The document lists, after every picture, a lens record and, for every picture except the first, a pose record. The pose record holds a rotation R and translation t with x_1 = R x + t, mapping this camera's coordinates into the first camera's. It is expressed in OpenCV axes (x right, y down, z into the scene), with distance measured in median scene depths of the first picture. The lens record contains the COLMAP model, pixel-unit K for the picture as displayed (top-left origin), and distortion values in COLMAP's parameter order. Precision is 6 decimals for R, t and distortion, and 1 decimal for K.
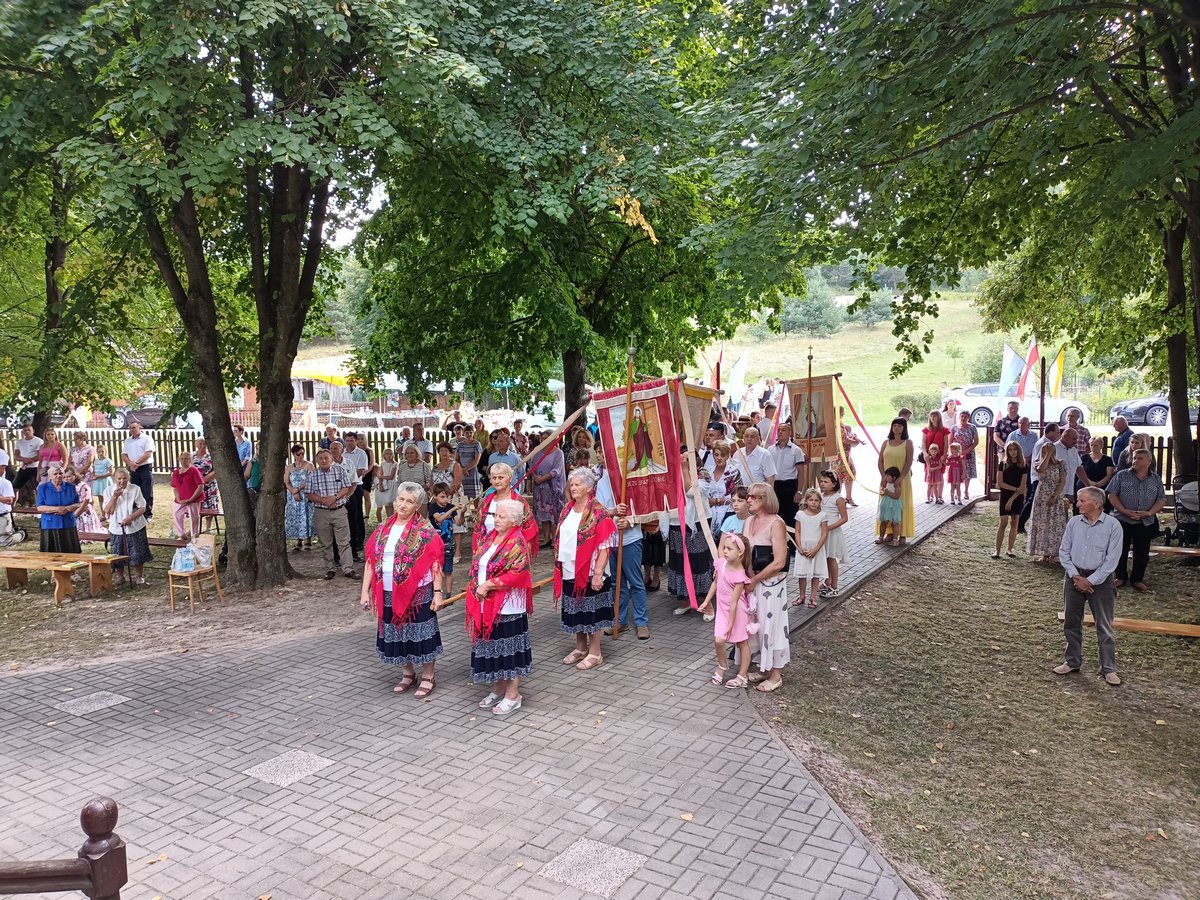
lens RADIAL K [[893.5, 0, 600.0], [0, 893.5, 450.0], [0, 0, 1]] dist [0.112188, -0.166503]
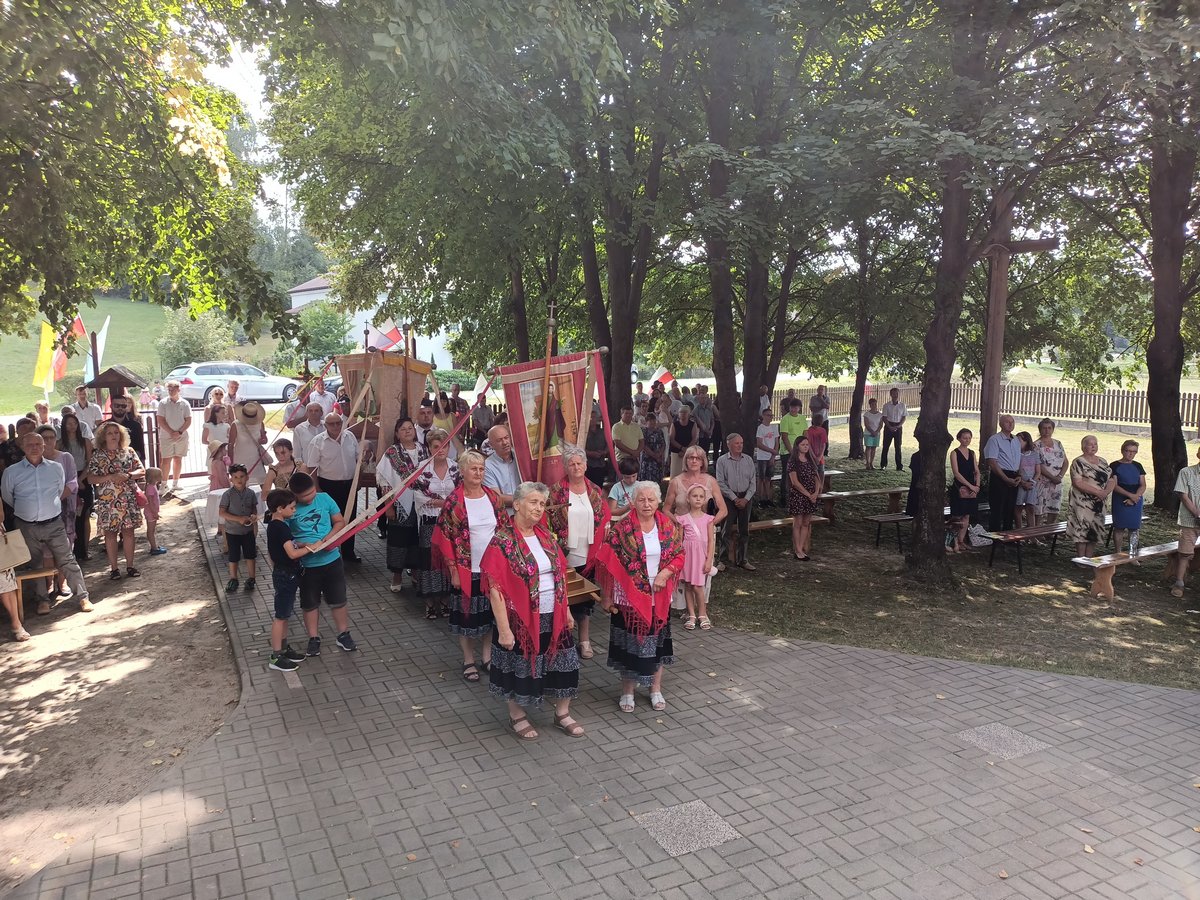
lens RADIAL K [[892.8, 0, 603.1], [0, 892.8, 453.4], [0, 0, 1]] dist [0.075864, -0.087832]
pose [[0.512754, -0.082317, 0.854580, -0.890975], [0.059648, 0.996403, 0.060189, -0.030485], [-0.856461, 0.020112, 0.515820, 0.549804]]
